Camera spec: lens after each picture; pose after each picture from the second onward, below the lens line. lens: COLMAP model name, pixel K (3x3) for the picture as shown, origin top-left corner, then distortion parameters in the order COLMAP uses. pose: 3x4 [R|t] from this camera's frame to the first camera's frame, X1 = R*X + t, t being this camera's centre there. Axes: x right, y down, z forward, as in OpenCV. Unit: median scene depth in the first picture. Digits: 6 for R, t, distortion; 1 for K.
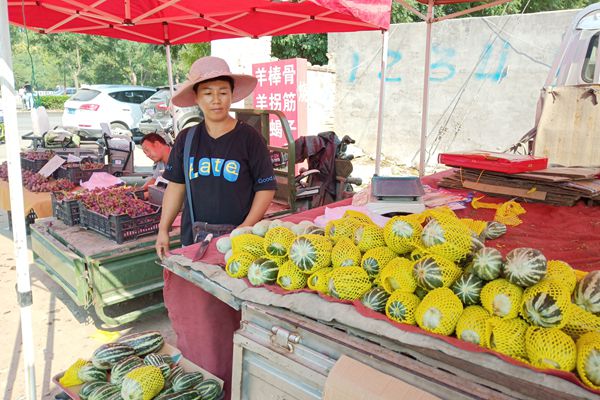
lens RADIAL K [[466.0, 0, 300.0], [0, 466.0, 200.0], [0, 0, 1]] dist [0.029836, -0.079720]
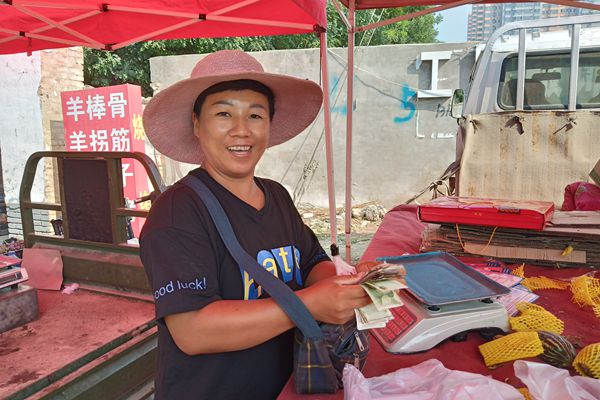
lens RADIAL K [[466.0, 0, 300.0], [0, 466.0, 200.0], [0, 0, 1]] dist [0.029836, -0.079720]
pose [[0.915791, -0.072484, 0.395060, -0.061704], [0.103713, 0.992900, -0.058244, -0.038666], [-0.388034, 0.094312, 0.916807, 0.194549]]
